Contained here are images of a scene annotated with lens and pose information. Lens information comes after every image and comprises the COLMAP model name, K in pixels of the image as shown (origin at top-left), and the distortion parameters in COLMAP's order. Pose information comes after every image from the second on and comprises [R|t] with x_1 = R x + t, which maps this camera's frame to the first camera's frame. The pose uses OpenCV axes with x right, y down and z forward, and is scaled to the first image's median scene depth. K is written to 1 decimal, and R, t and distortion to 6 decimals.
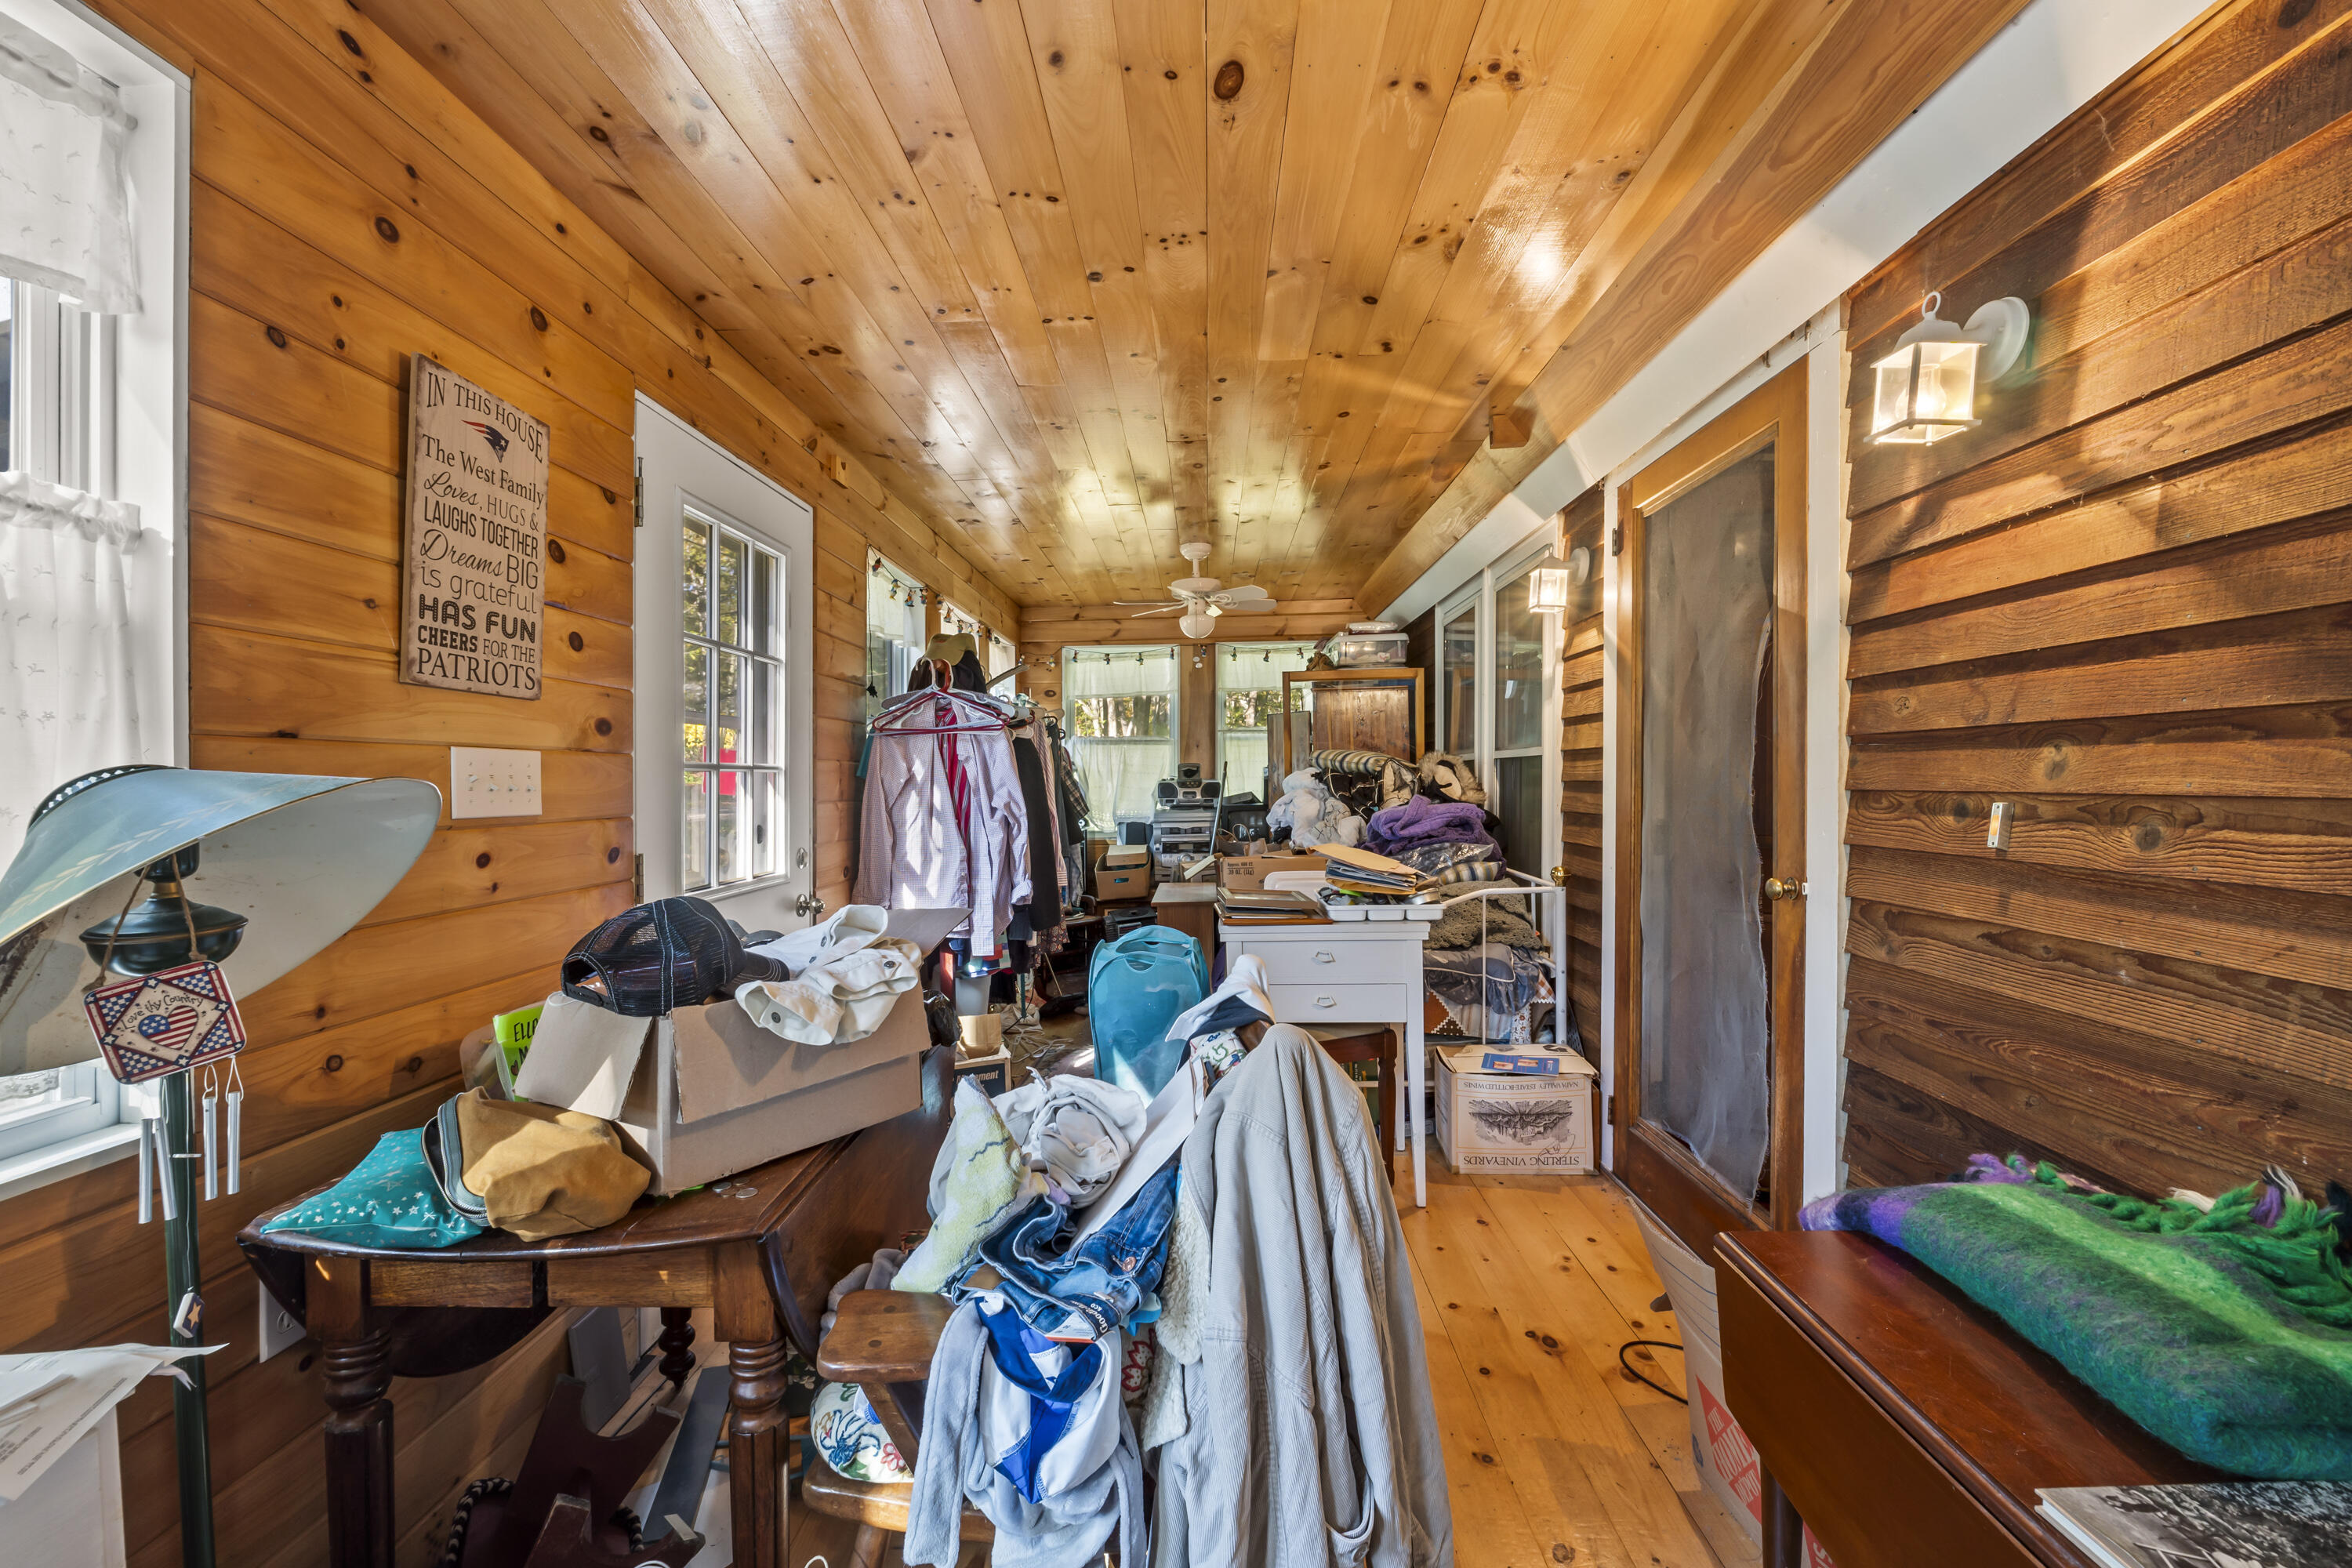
lens RADIAL K [[987.1, 0, 1170.5], [0, 987.1, 779.1], [0, 0, 1]] dist [-0.001478, -0.000254]
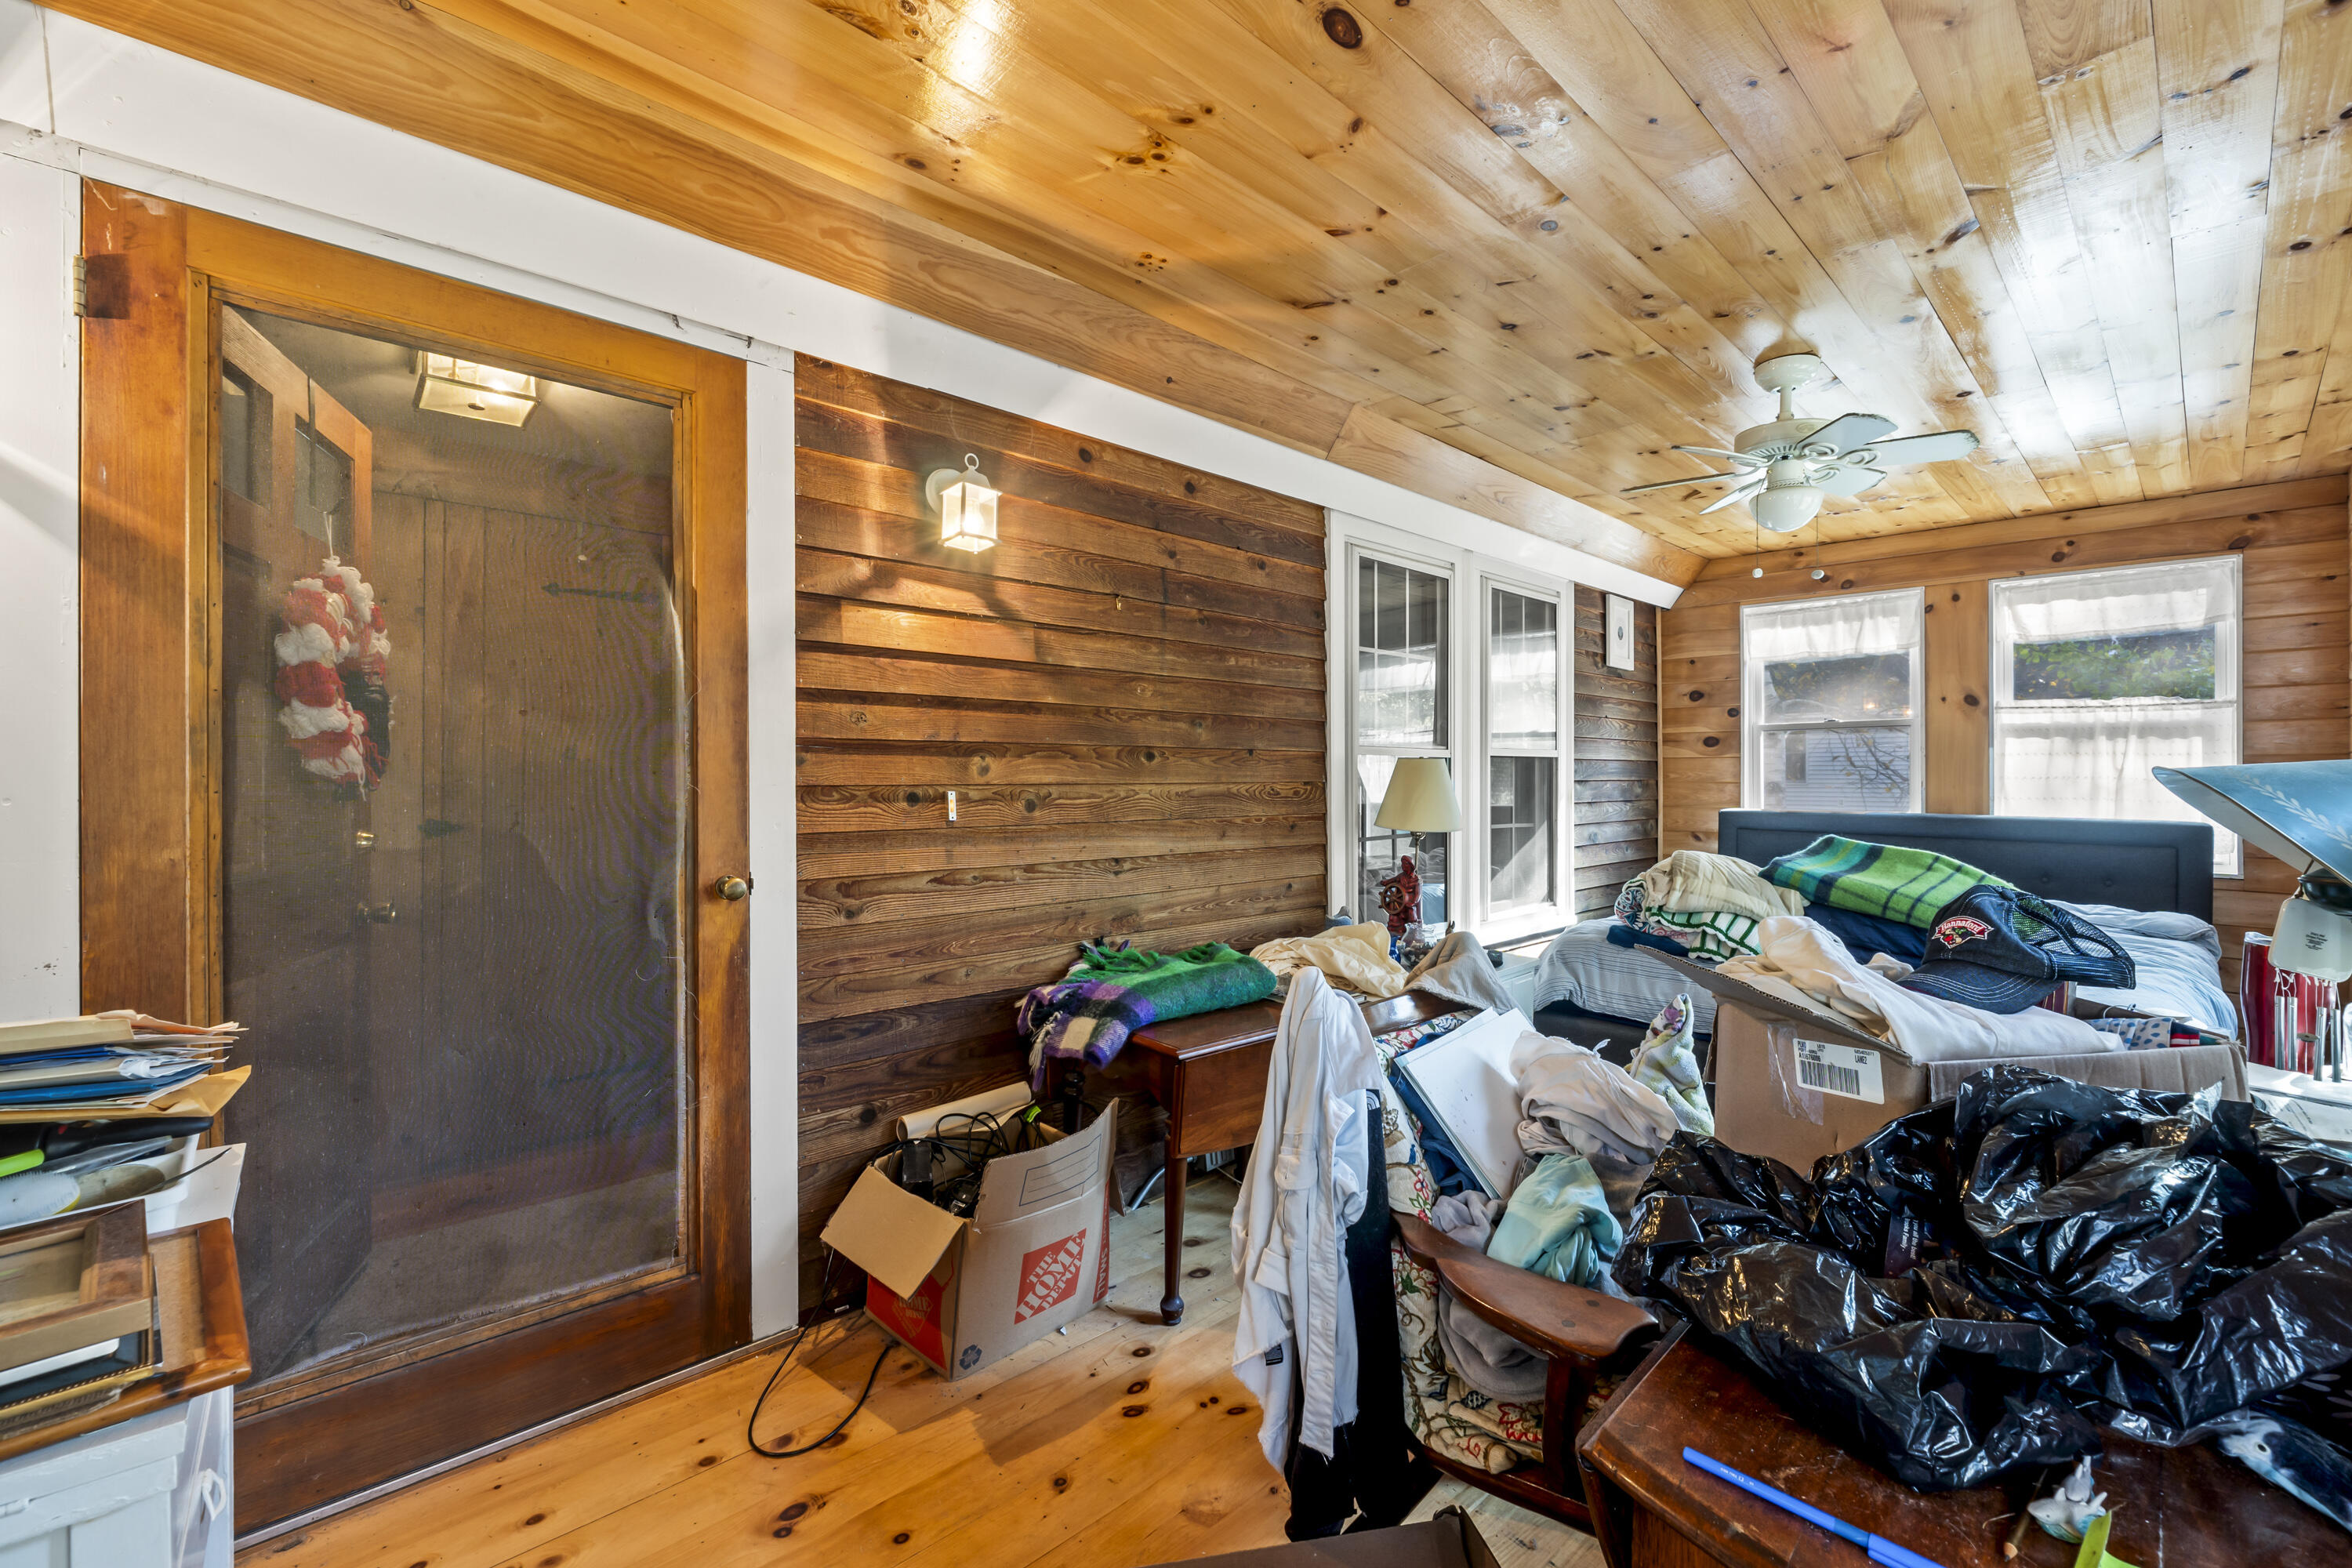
lens RADIAL K [[987.1, 0, 1168.9], [0, 987.1, 782.8], [0, 0, 1]] dist [-0.001478, -0.000254]
pose [[-0.712297, 0.003019, 0.701872, -0.464029], [0.005857, 0.999982, 0.001642, 0.009090], [-0.701854, 0.005280, -0.712301, 1.727905]]
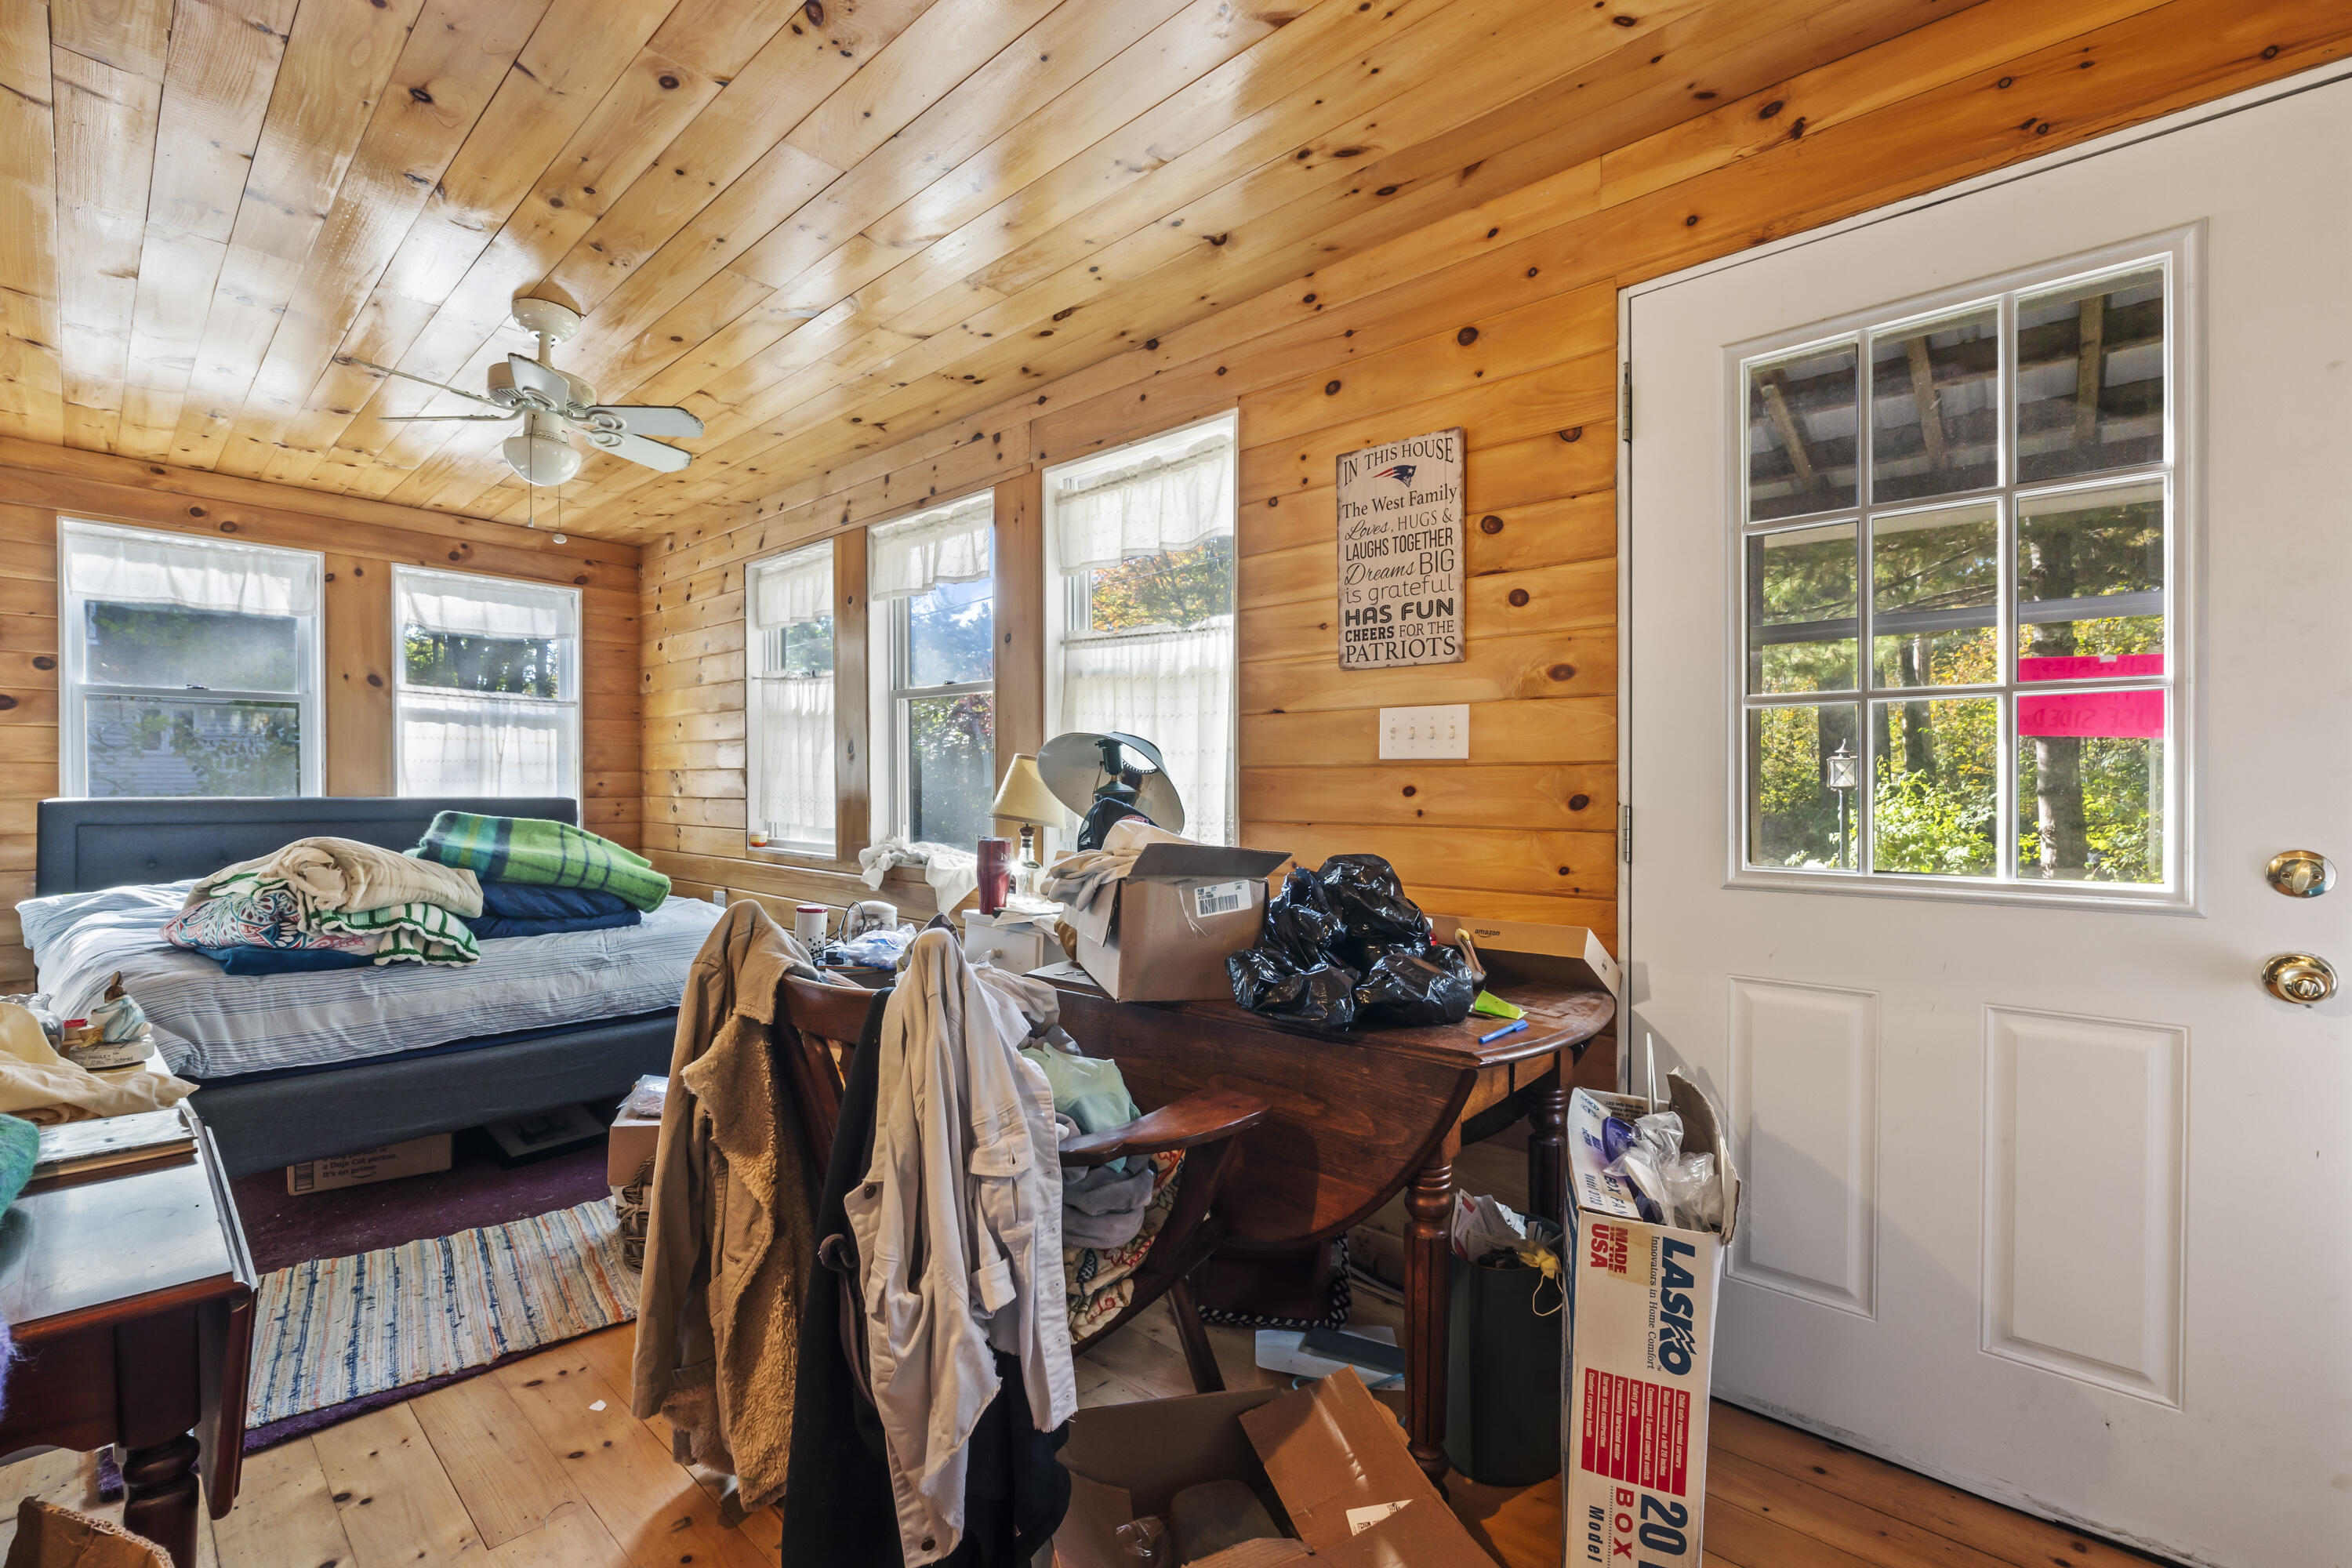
lens RADIAL K [[987.1, 0, 1187.5], [0, 987.1, 785.8], [0, 0, 1]] dist [-0.001478, -0.000254]
pose [[-0.633402, 0.012859, -0.773716, 0.533574], [0.003764, 0.999901, 0.013537, 0.056914], [0.773814, 0.005662, -0.633387, 1.637685]]
